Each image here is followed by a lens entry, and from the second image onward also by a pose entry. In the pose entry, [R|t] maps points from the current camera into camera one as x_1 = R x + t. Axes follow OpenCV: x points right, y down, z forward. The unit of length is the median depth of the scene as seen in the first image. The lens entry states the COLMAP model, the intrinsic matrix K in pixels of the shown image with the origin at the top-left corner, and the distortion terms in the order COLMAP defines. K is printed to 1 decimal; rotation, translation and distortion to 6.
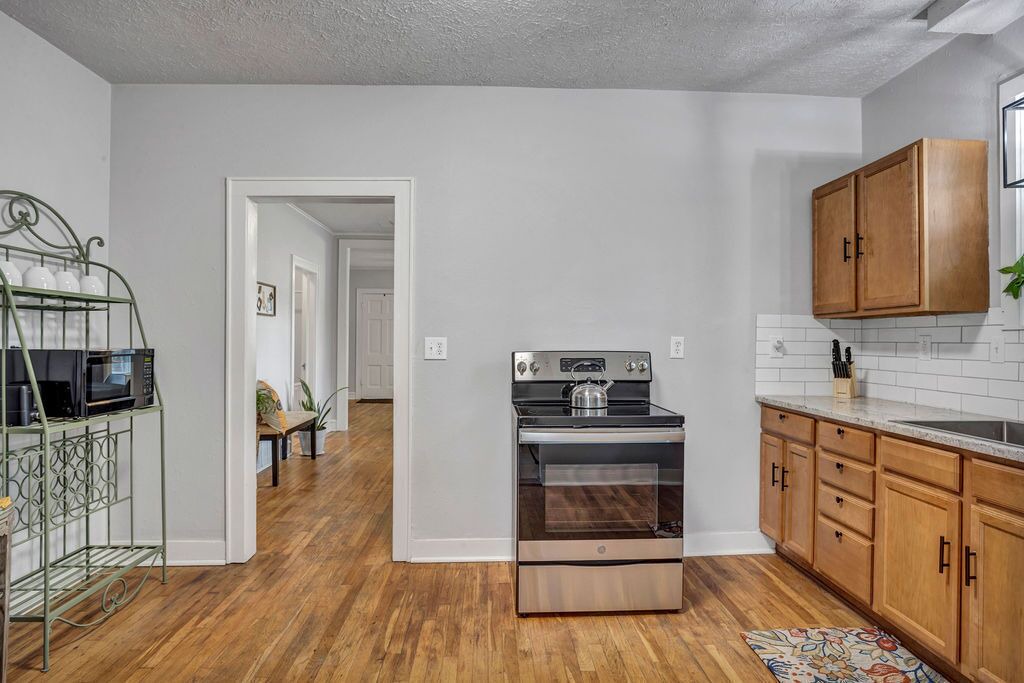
lens RADIAL K [[531.4, 0, 518.9], [0, 531.4, 336.7], [0, 0, 1]] dist [-0.026729, 0.016544]
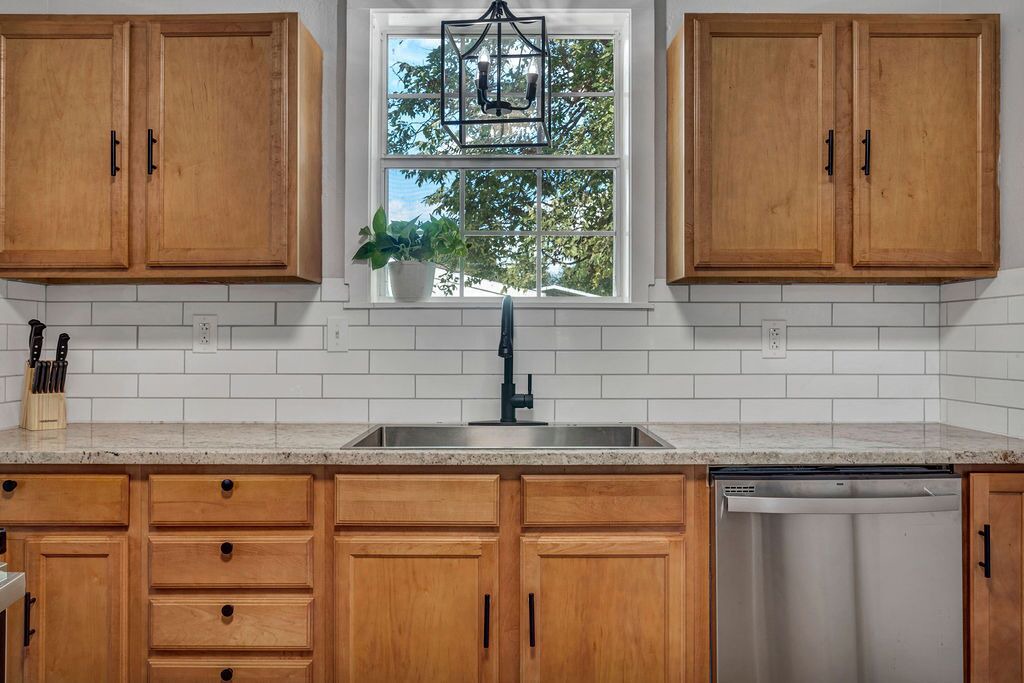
lens RADIAL K [[612.2, 0, 510.5], [0, 612.2, 343.8], [0, 0, 1]] dist [0.004323, 0.001439]
pose [[0.053220, -0.024199, 0.998290, -0.000584], [-0.008704, 0.999657, 0.024696, 0.016359], [-0.998545, -0.010004, 0.052991, 0.675227]]
